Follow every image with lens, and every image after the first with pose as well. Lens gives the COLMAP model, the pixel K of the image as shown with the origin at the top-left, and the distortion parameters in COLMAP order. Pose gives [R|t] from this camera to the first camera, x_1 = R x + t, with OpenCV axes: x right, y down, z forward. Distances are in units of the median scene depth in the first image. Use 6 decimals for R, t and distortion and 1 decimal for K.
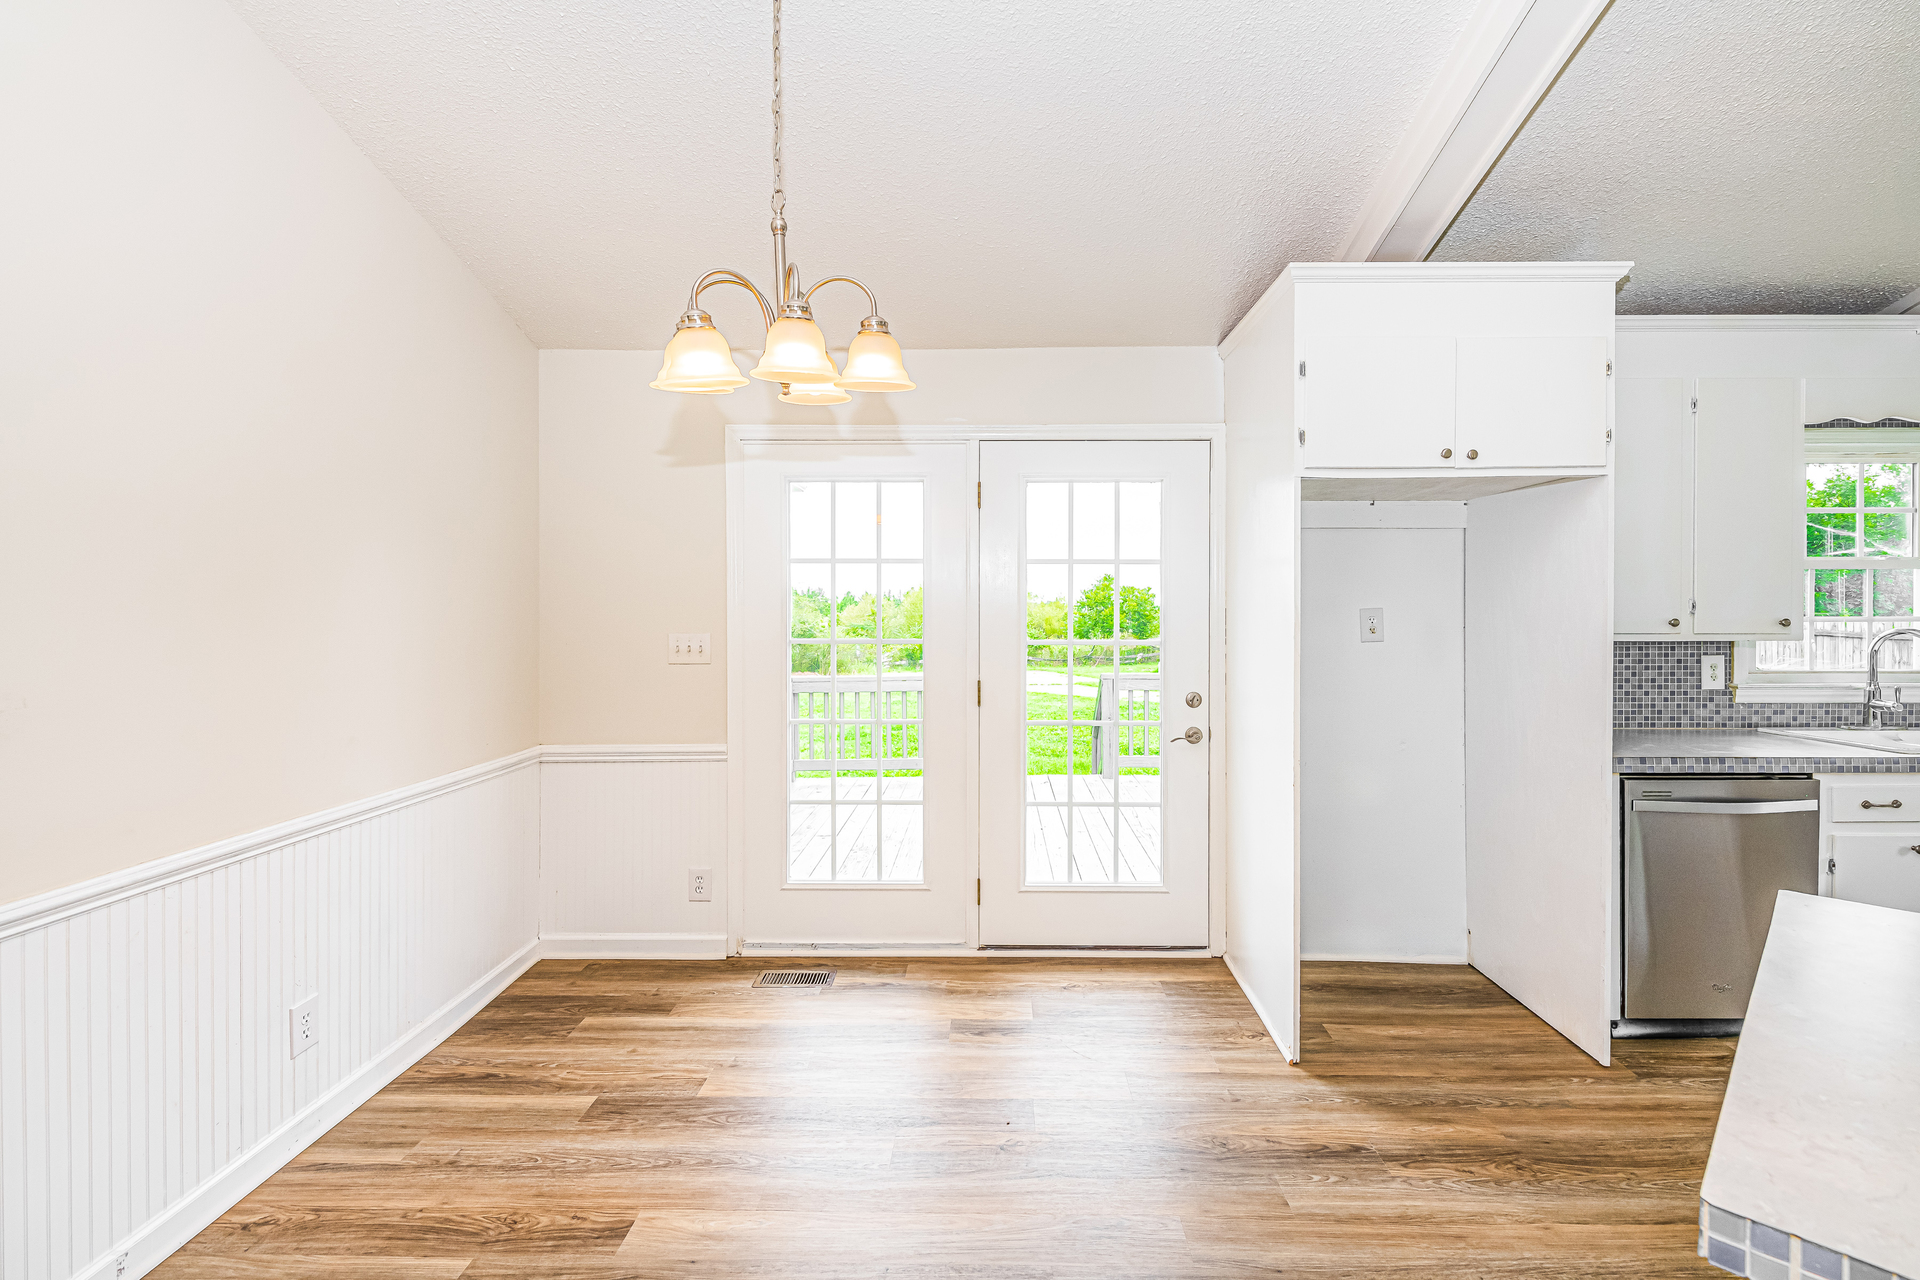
lens RADIAL K [[847.9, 0, 968.9], [0, 847.9, 614.7], [0, 0, 1]] dist [-0.000450, -0.000063]
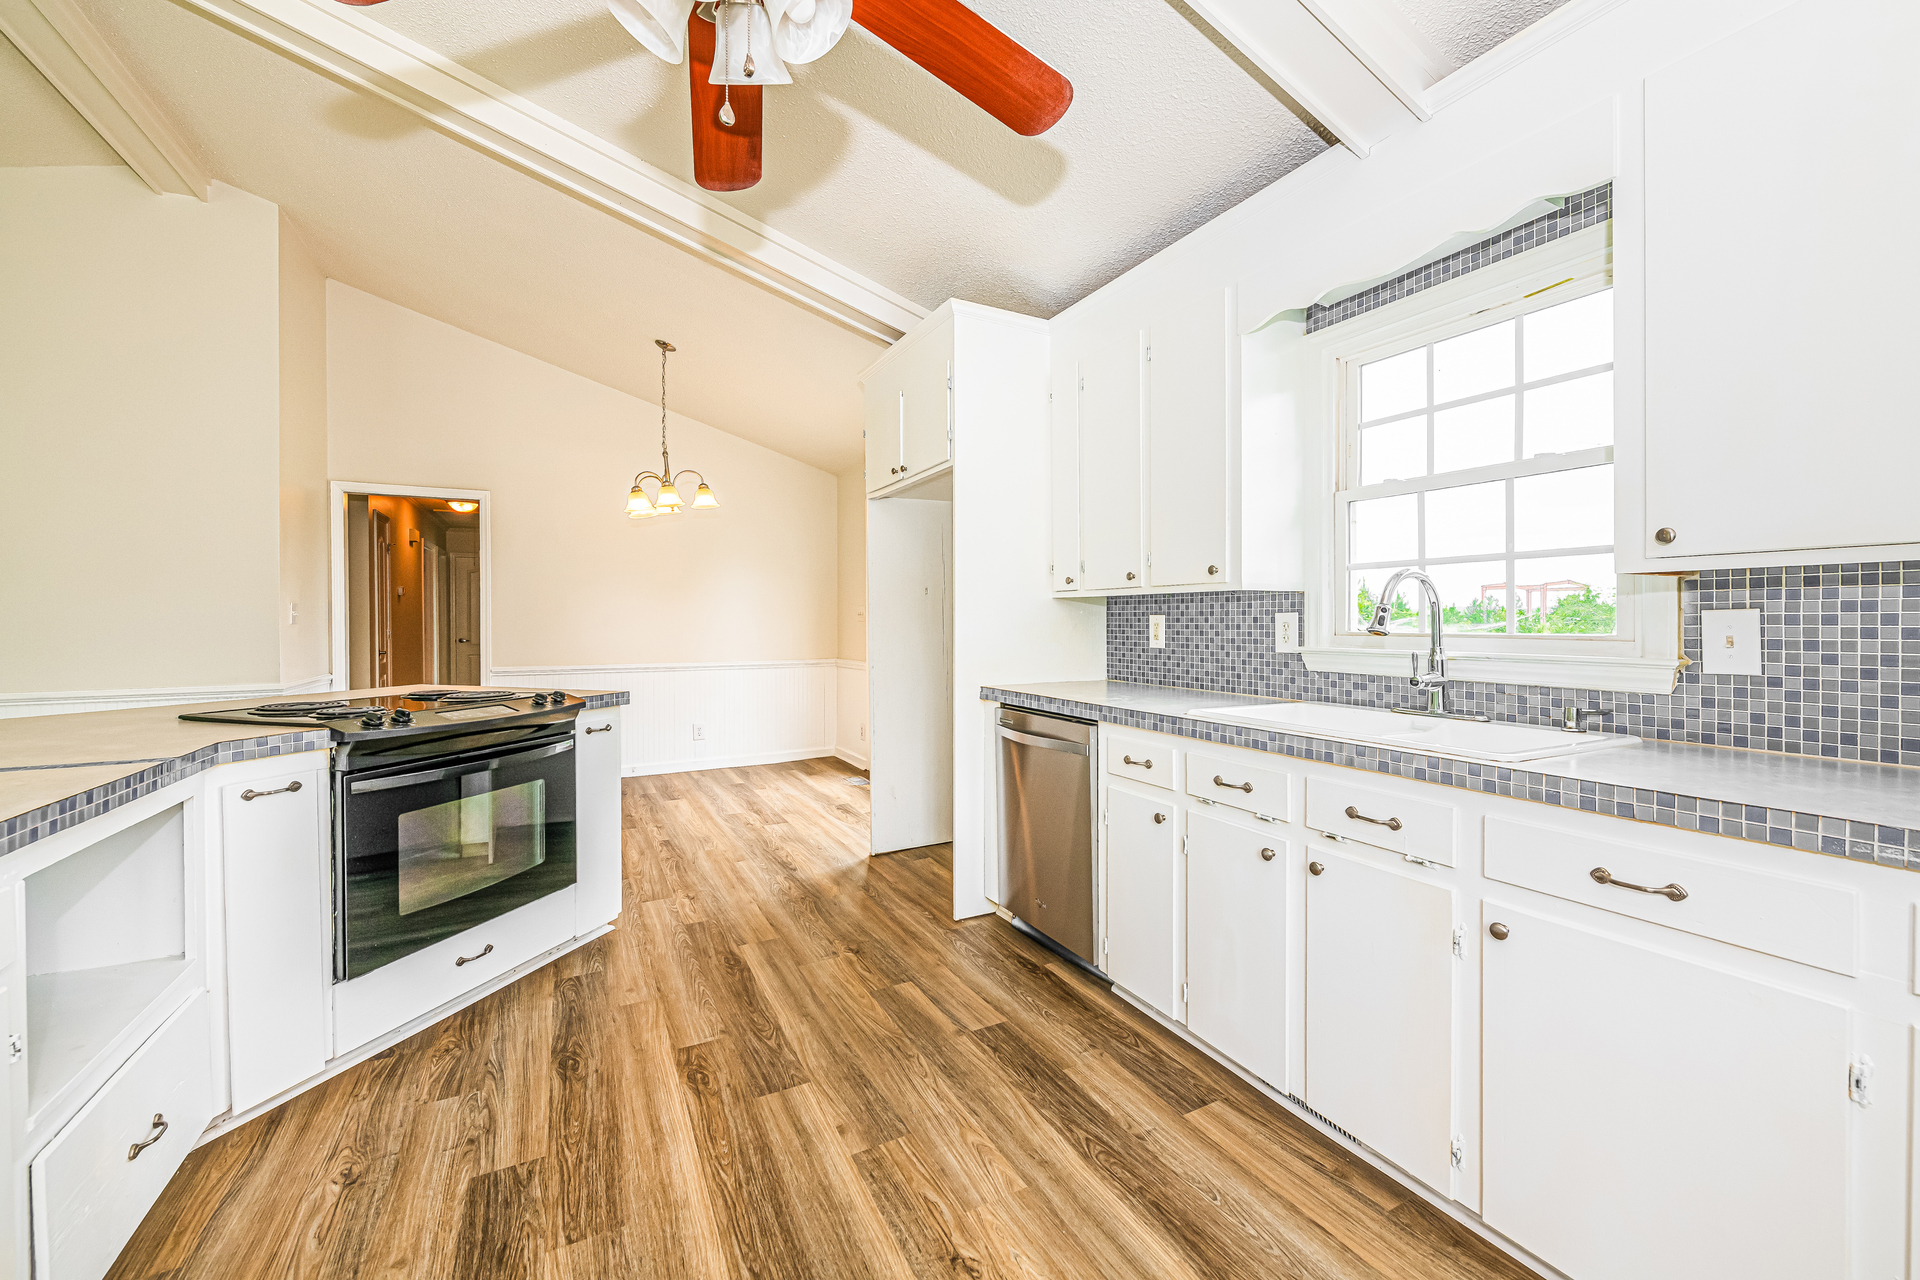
lens RADIAL K [[767.9, 0, 962.9], [0, 767.9, 626.3], [0, 0, 1]] dist [-0.000447, -0.000307]
pose [[0.474118, 0.008100, -0.880424, 1.432713], [-0.002919, 0.999967, 0.007628, 0.058032], [0.880456, -0.001047, 0.474126, 0.361545]]
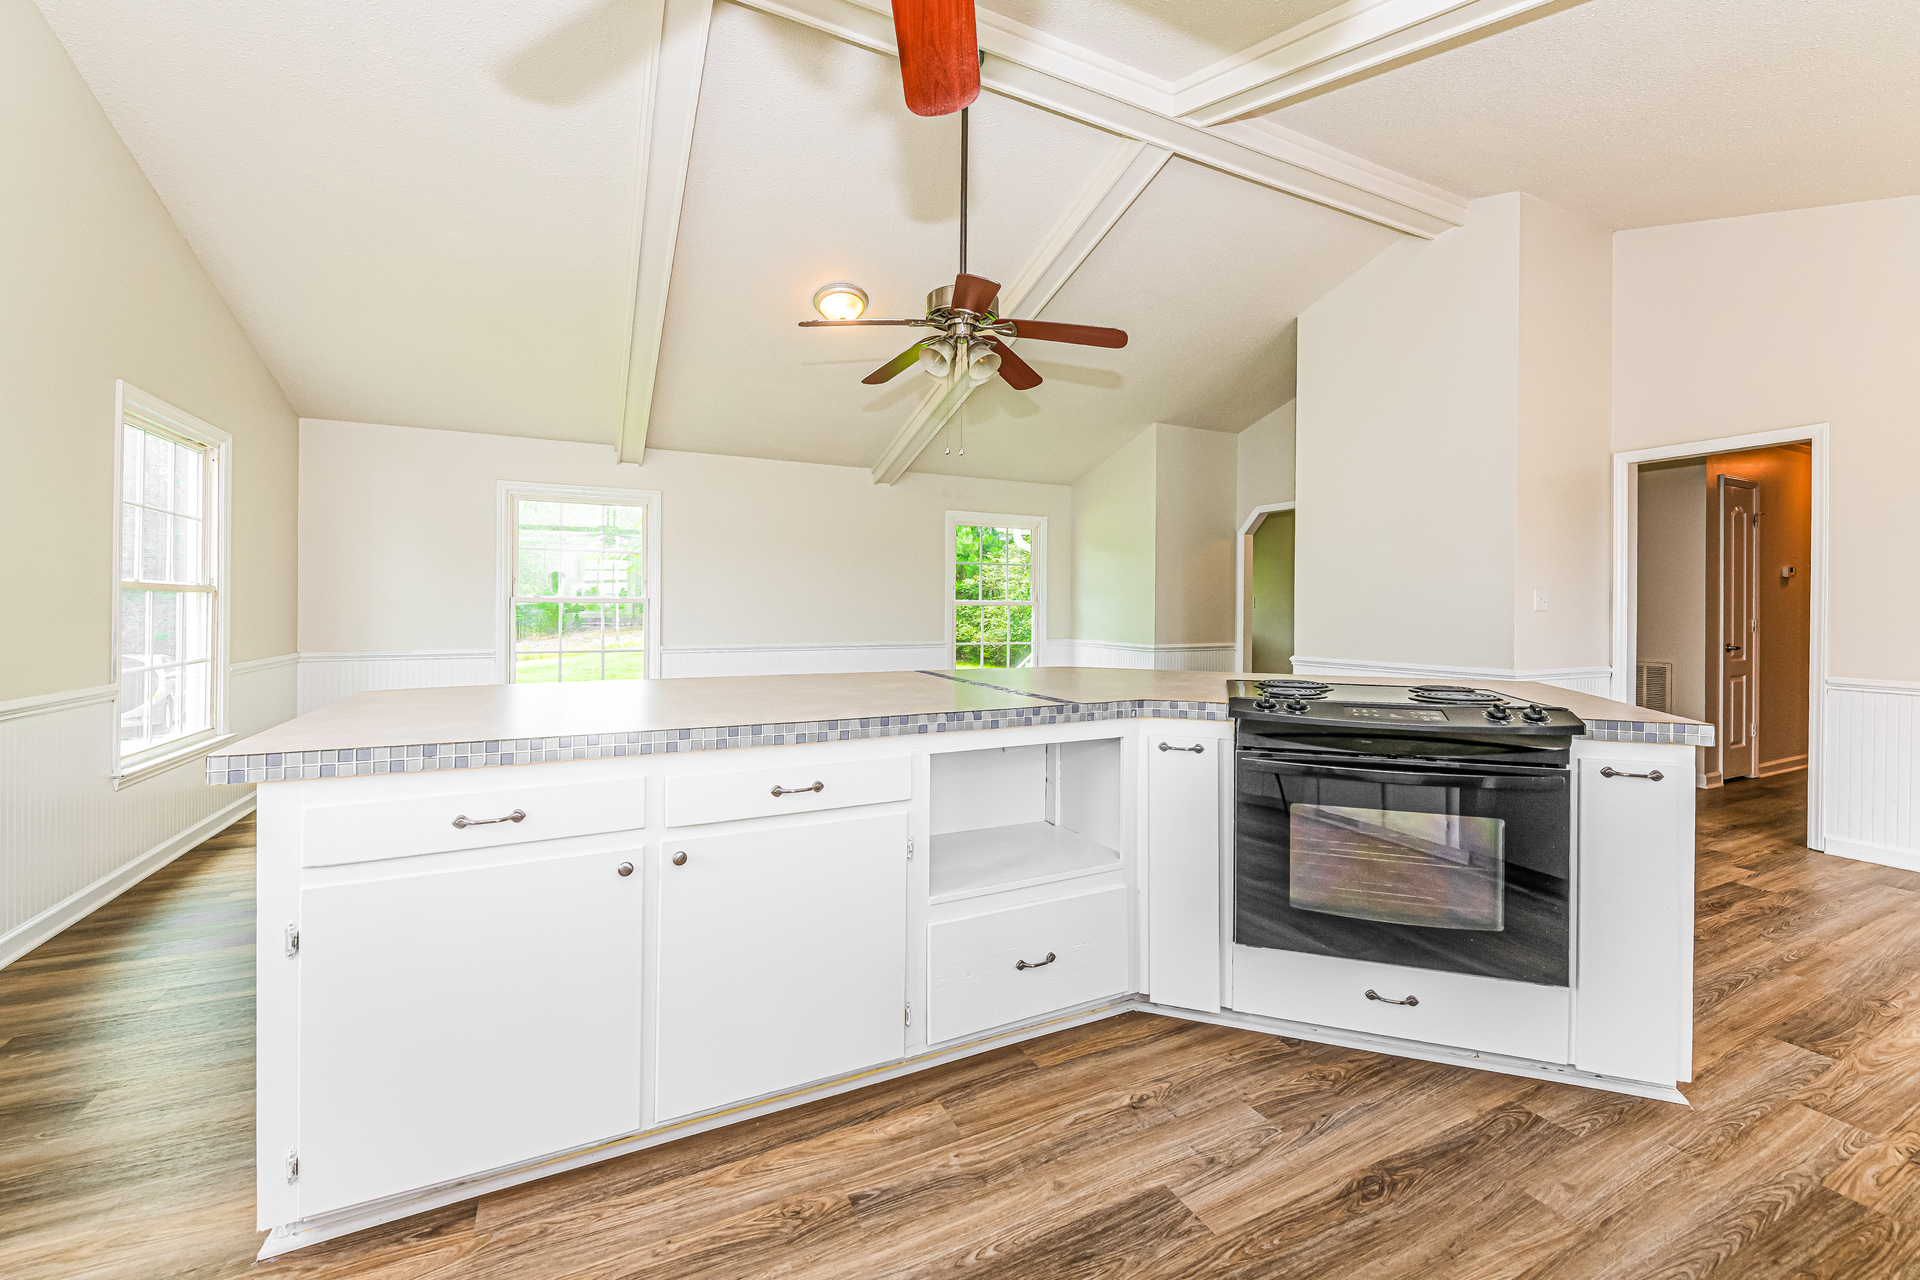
lens RADIAL K [[767.9, 0, 952.4], [0, 767.9, 610.4], [0, 0, 1]] dist [-0.000447, -0.000307]
pose [[-0.893603, -0.001283, -0.448856, 1.163008], [-0.006476, 0.999929, 0.010034, 0.060479], [0.448811, 0.011873, -0.893548, 0.696786]]
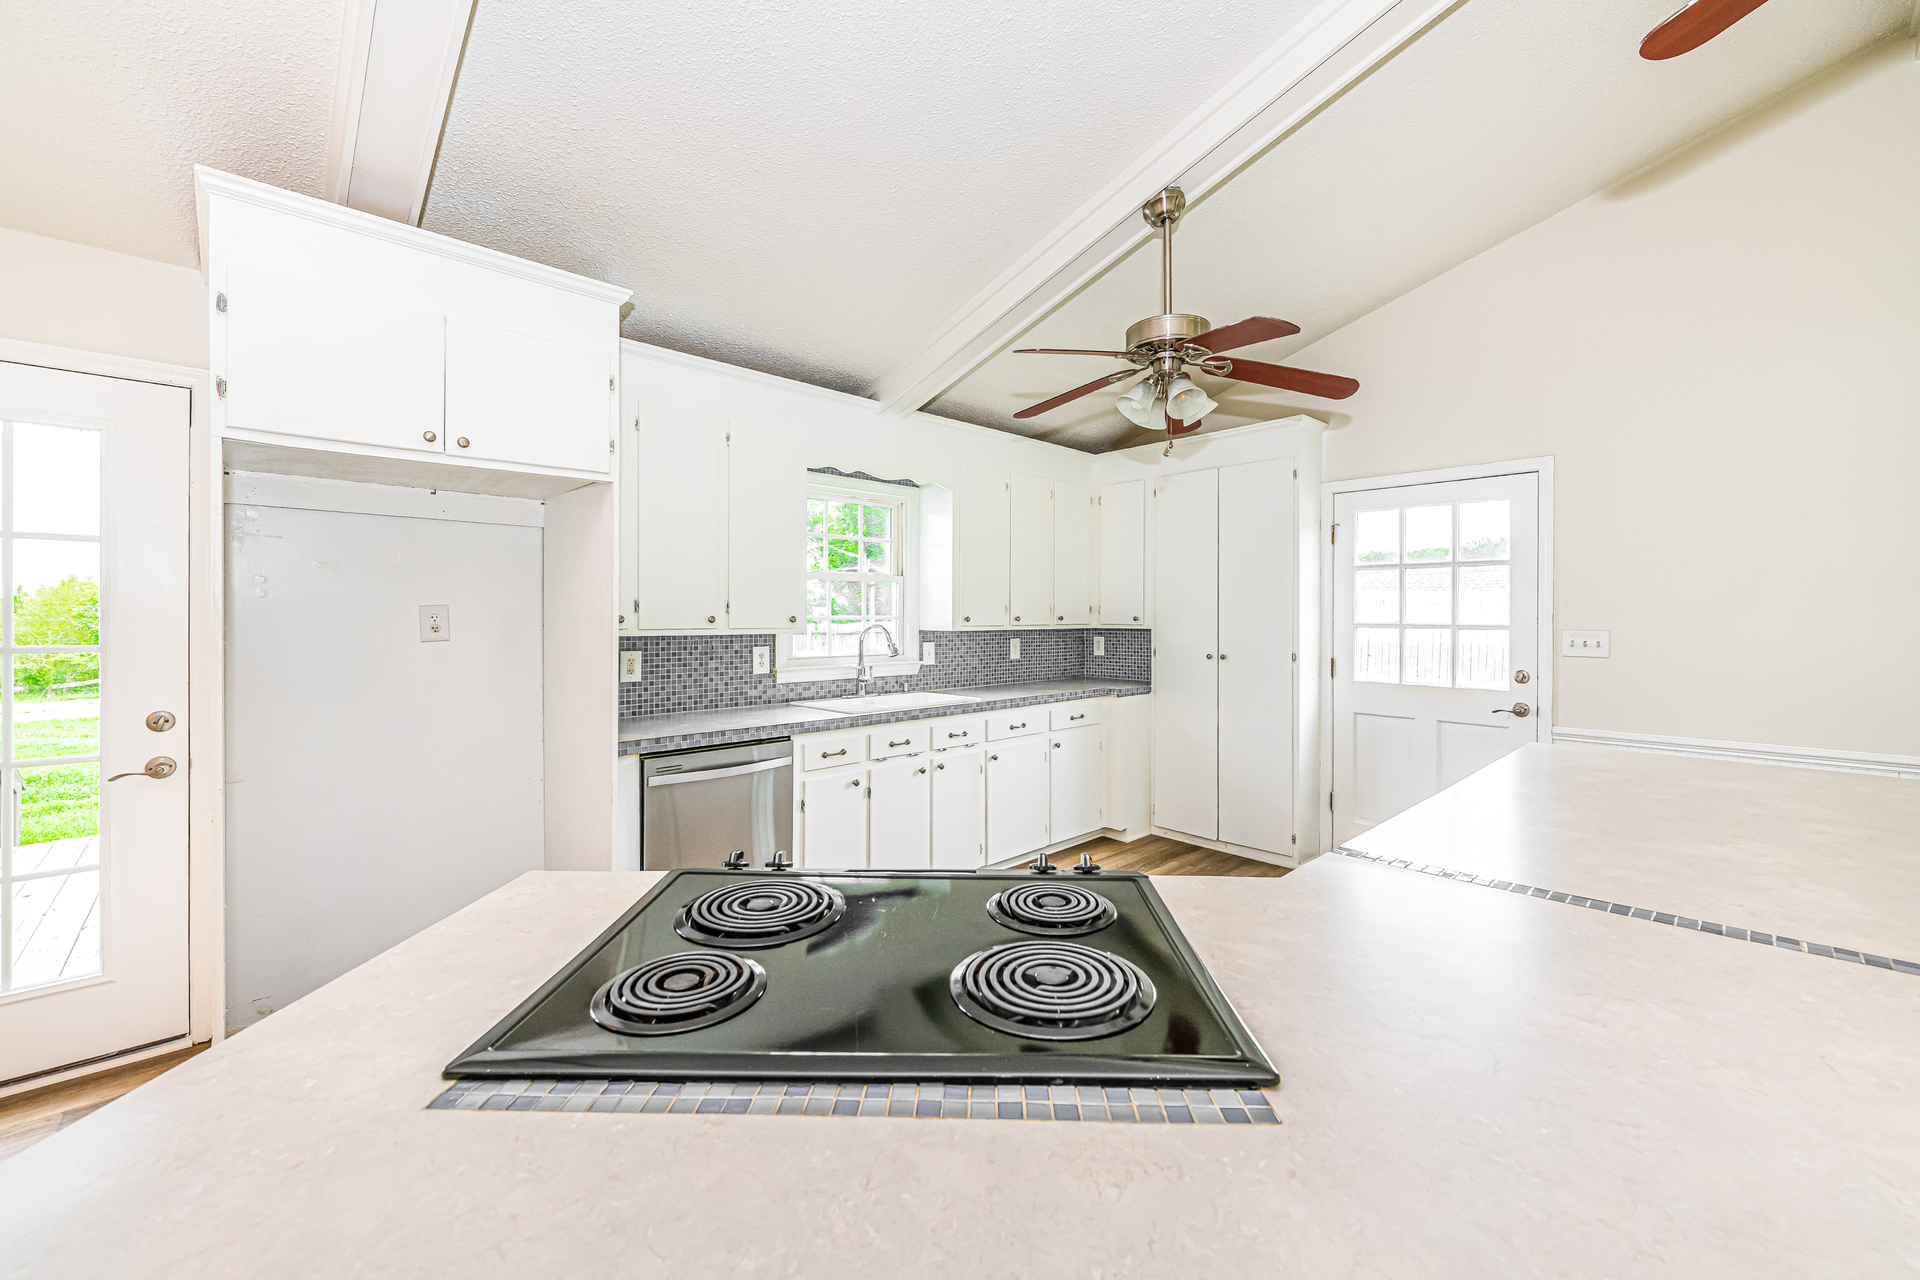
lens RADIAL K [[767.9, 0, 970.9], [0, 767.9, 622.9], [0, 0, 1]] dist [-0.000447, -0.000307]
pose [[0.705081, -0.003675, 0.709118, 0.302406], [0.000591, 0.999989, 0.004594, 0.008600], [-0.709127, -0.002820, 0.705075, -0.014228]]
